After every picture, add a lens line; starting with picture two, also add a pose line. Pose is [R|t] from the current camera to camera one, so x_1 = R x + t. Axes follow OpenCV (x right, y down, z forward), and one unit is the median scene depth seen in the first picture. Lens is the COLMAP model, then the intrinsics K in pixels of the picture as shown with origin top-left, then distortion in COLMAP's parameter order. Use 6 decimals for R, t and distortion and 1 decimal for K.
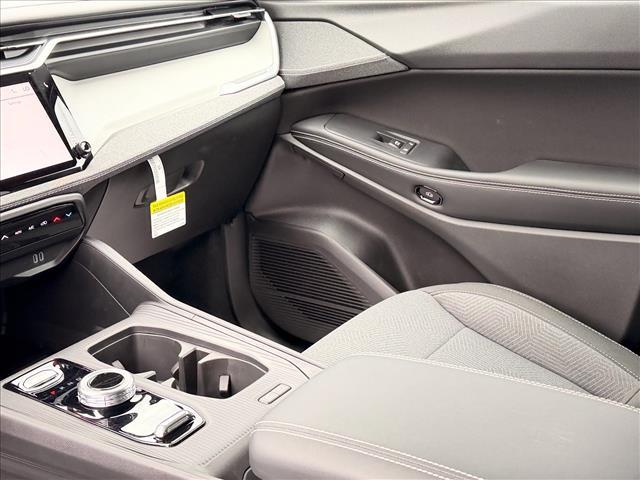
lens RADIAL K [[885.2, 0, 319.4], [0, 885.2, 251.5], [0, 0, 1]] dist [0.180817, 0.011154]
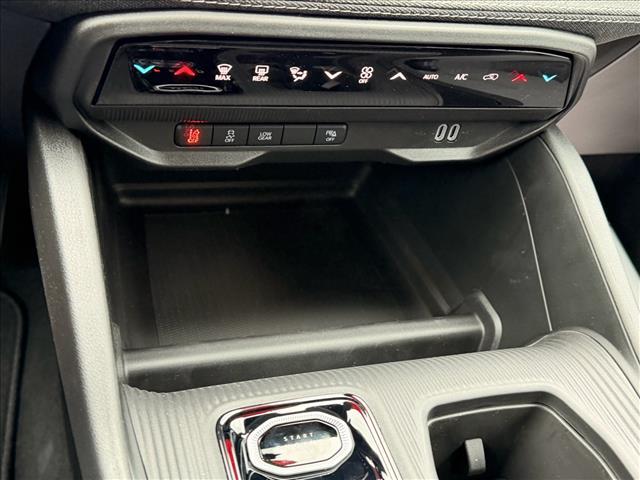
lens RADIAL K [[751.6, 0, 320.0], [0, 751.6, 240.0], [0, 0, 1]] dist [-0.009034, -0.014832]
pose [[0.783860, 0.516953, -0.343982, -0.197700], [-0.408193, 0.846451, 0.341904, -0.053157], [0.467913, -0.127594, 0.874516, 0.611697]]
